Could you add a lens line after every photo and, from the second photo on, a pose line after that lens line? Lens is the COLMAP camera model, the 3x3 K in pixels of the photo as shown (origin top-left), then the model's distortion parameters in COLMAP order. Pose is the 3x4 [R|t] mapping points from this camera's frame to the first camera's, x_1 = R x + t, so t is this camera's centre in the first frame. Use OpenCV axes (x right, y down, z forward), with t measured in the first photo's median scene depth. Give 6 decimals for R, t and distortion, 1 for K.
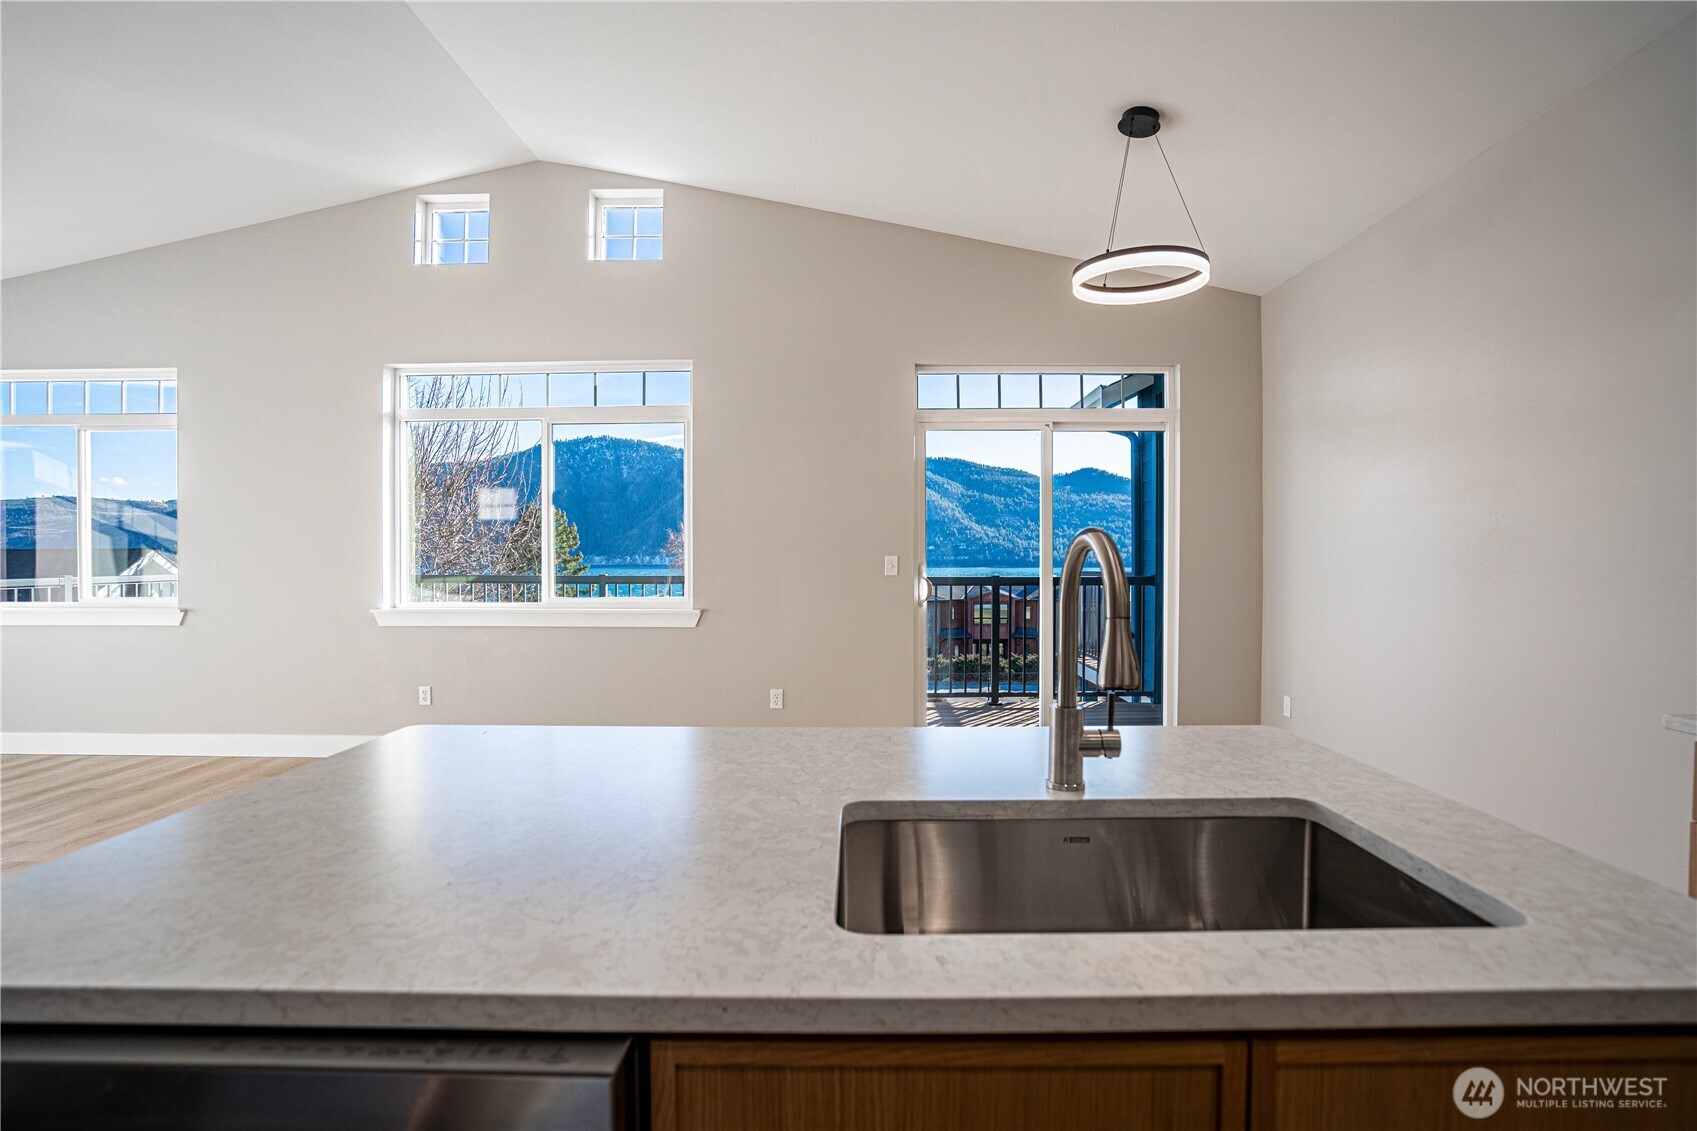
lens RADIAL K [[783.9, 0, 772.8], [0, 783.9, 558.5], [0, 0, 1]] dist [-0.001775, 0.000006]
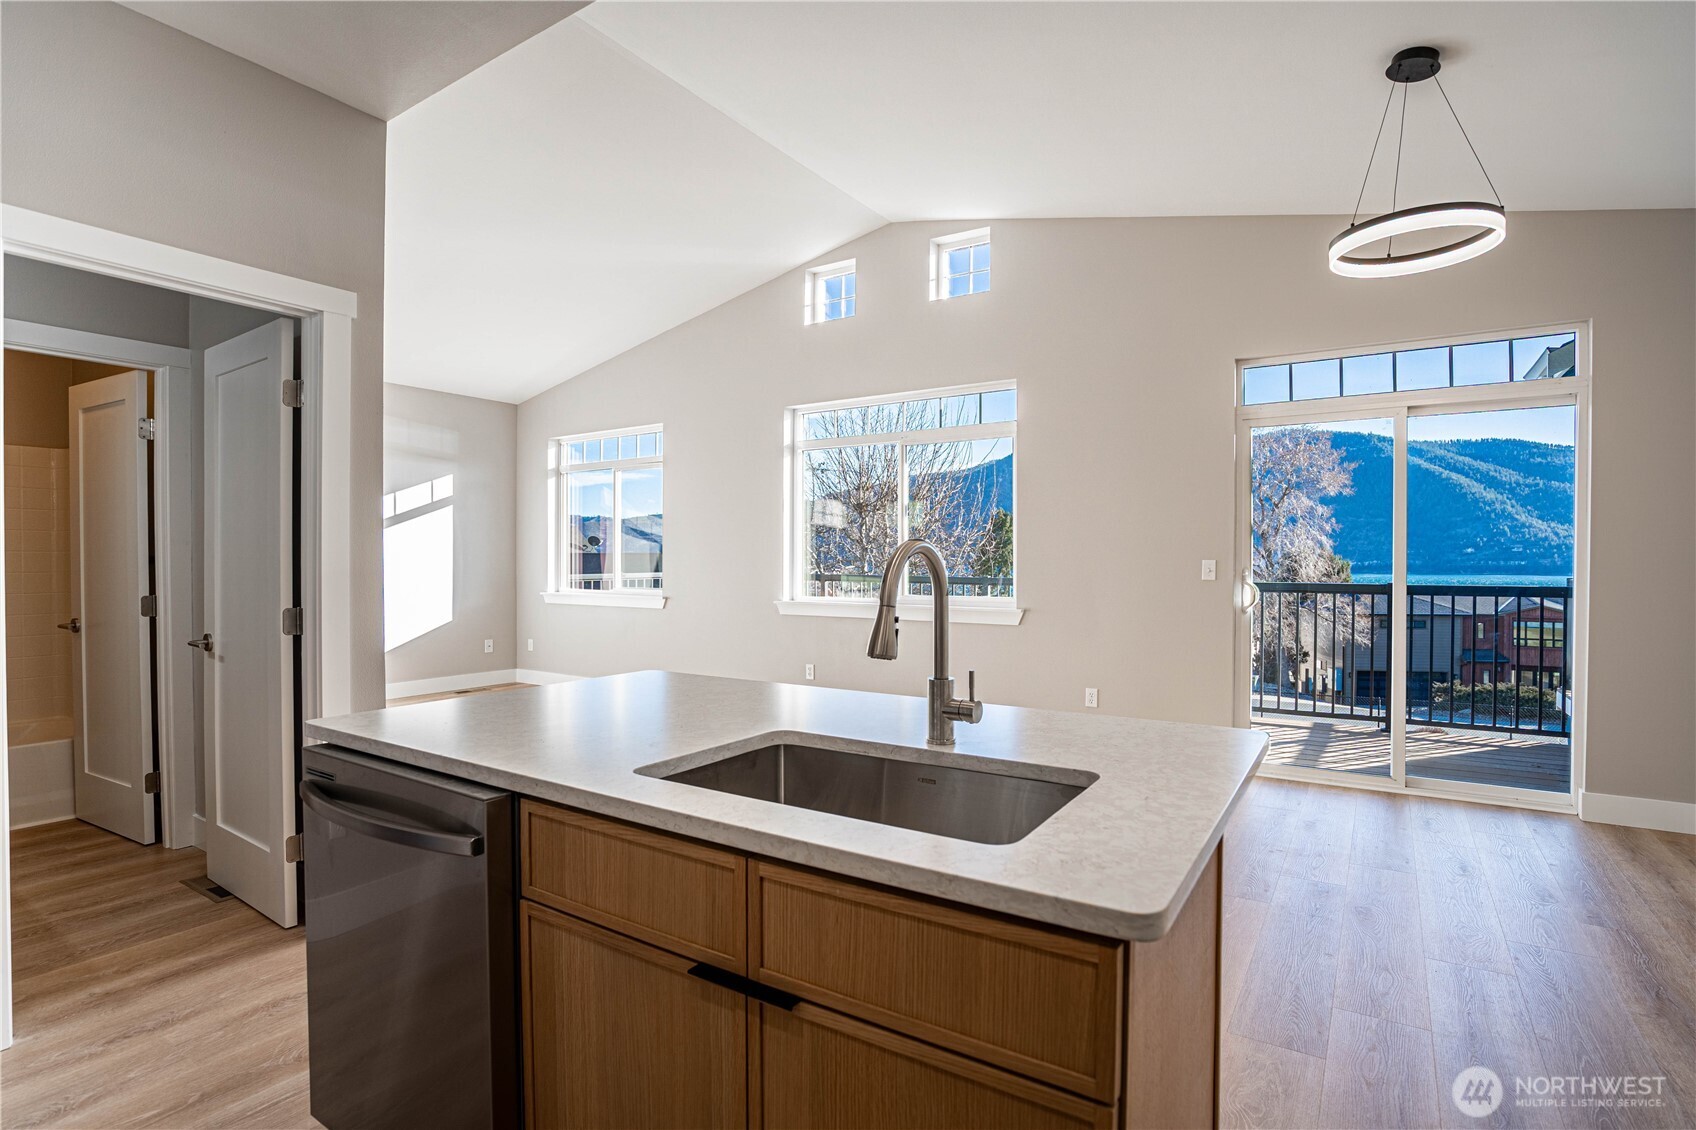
lens RADIAL K [[774.2, 0, 861.3], [0, 774.2, 564.2], [0, 0, 1]] dist [-0.005799, 0.000027]
pose [[0.880354, 0.005630, -0.474284, 0.200529], [-0.004123, 0.999983, 0.004219, -0.000395], [0.474299, -0.001759, 0.880362, -0.039931]]
